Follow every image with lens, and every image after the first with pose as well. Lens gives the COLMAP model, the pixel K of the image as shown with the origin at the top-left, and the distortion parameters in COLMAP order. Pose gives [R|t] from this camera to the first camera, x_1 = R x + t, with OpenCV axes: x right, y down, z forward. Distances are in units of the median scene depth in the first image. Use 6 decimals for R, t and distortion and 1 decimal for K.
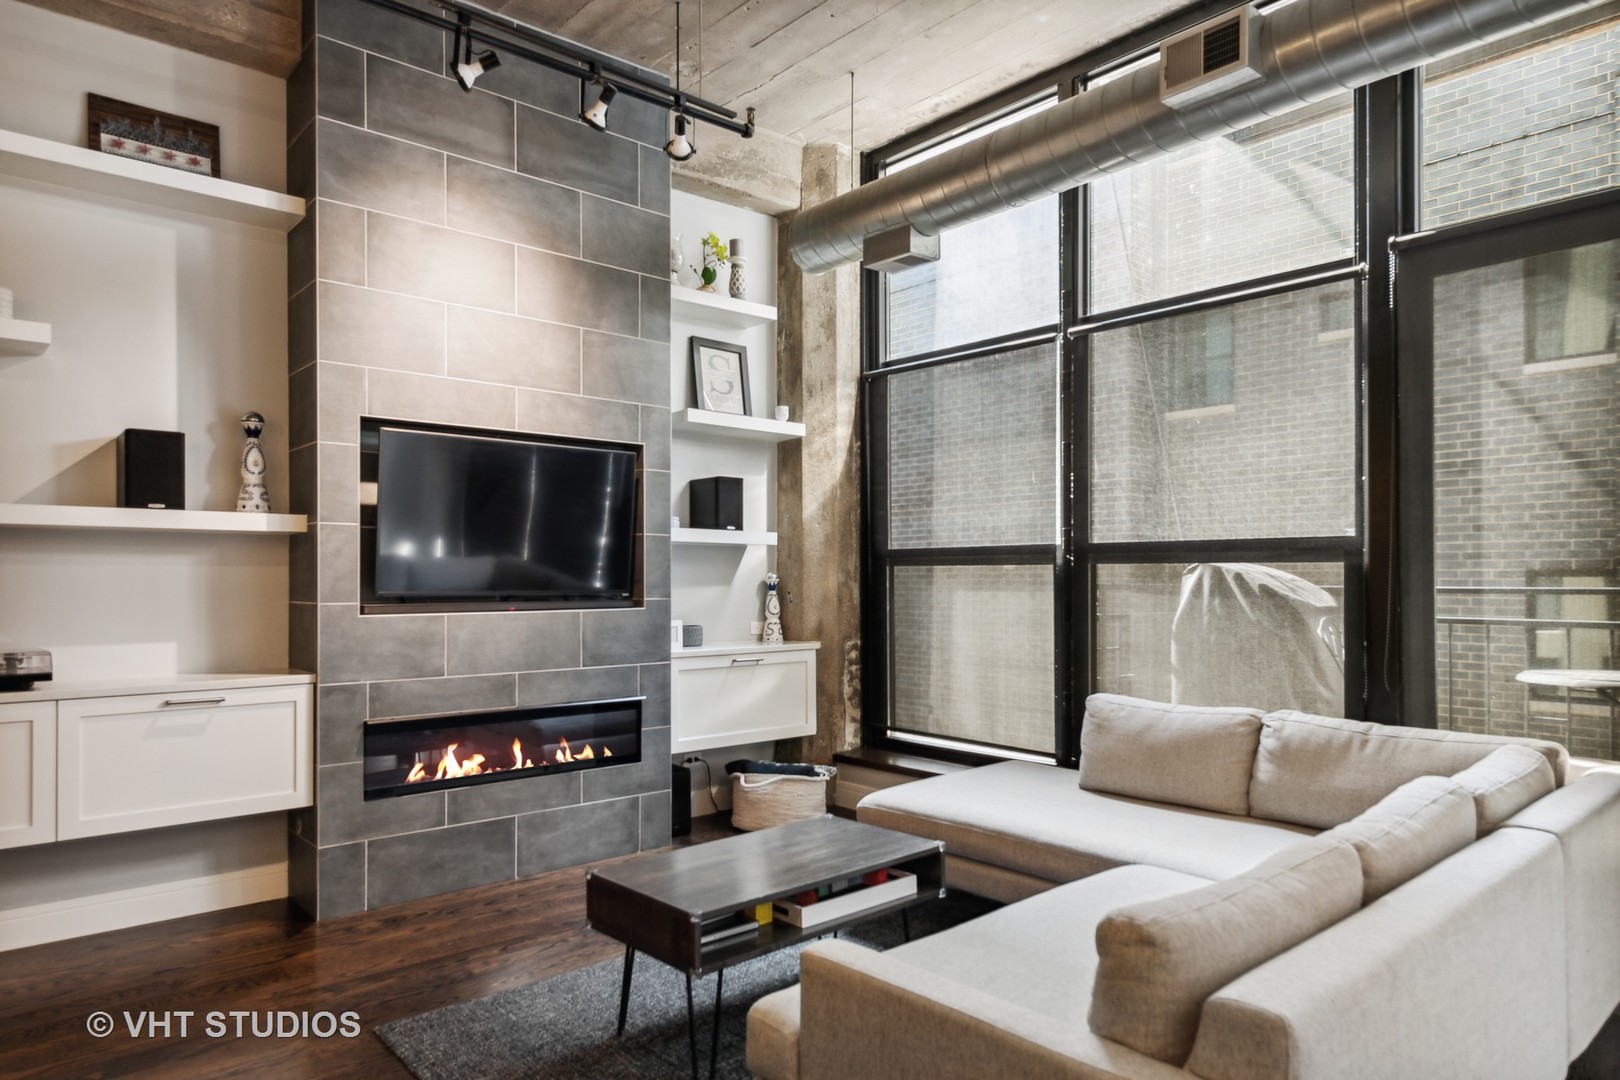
lens RADIAL K [[1010.4, 0, 818.9], [0, 1010.4, 572.3], [0, 0, 1]] dist [-0.002054, -0.005782]
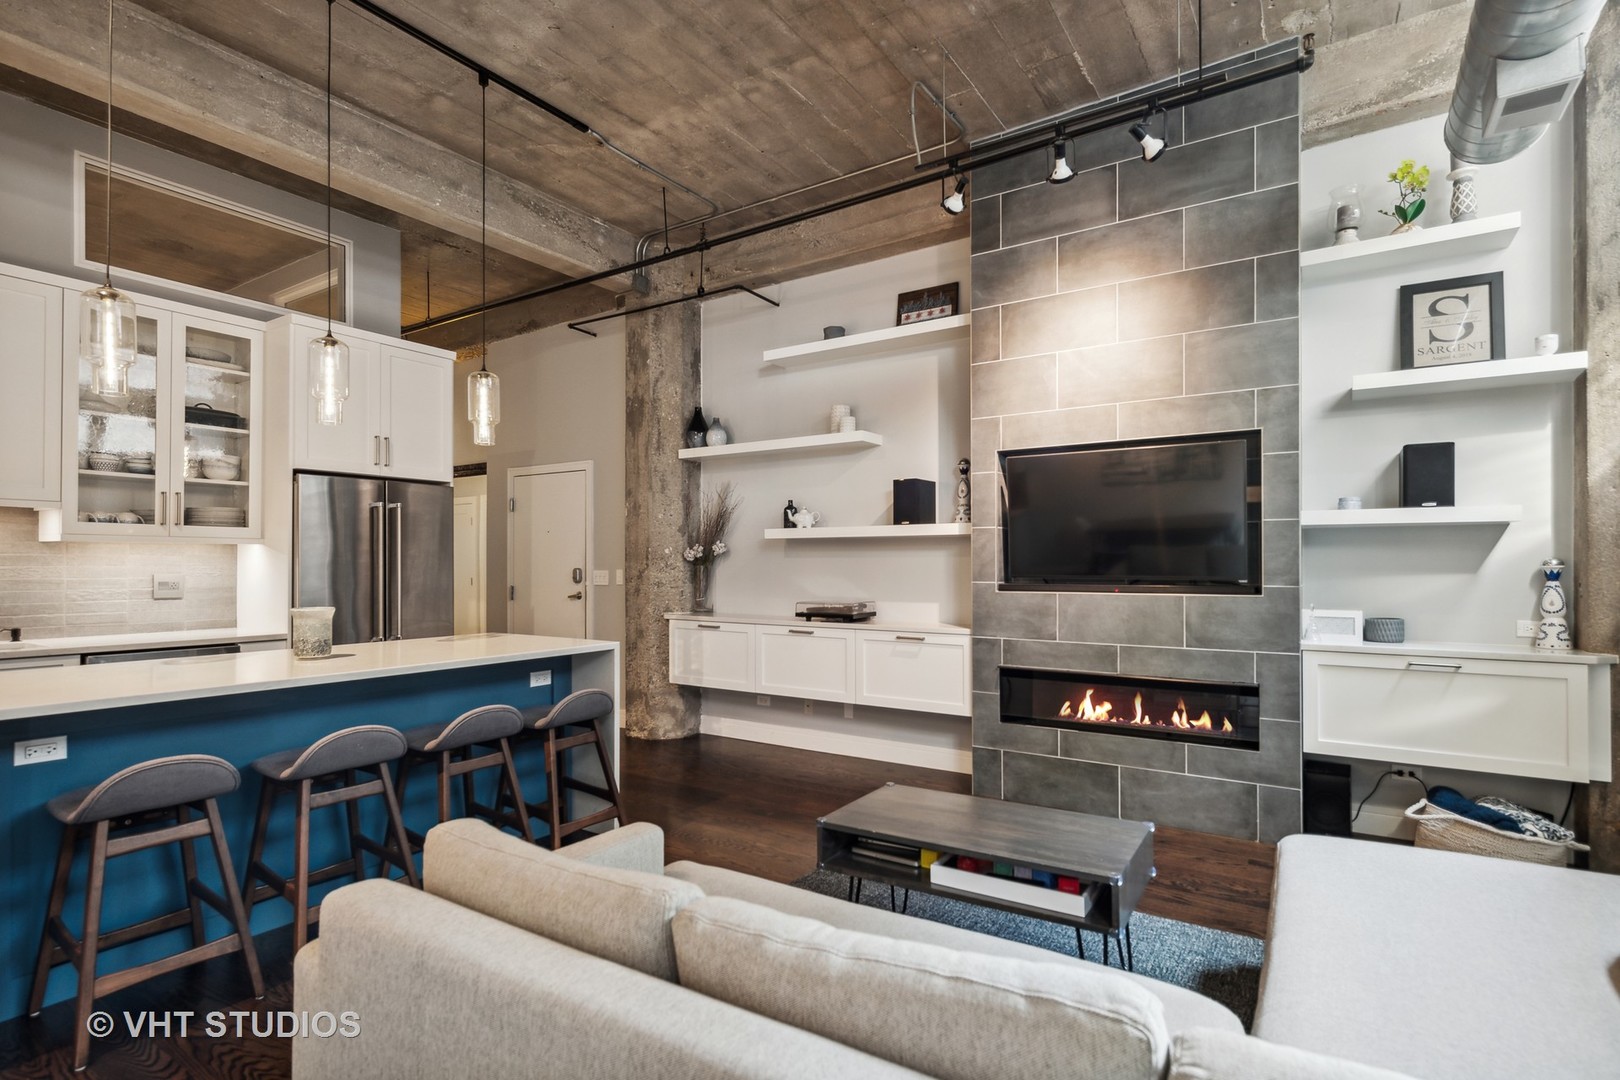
lens RADIAL K [[786.0, 0, 810.0], [0, 786.0, 557.0], [0, 0, 1]] dist [0.006486, -0.004214]
pose [[0.254583, -0.009374, -0.967005, 0.477357], [0.005954, 0.999949, -0.008126, 0.001998], [0.967033, -0.003689, 0.254626, 0.396201]]
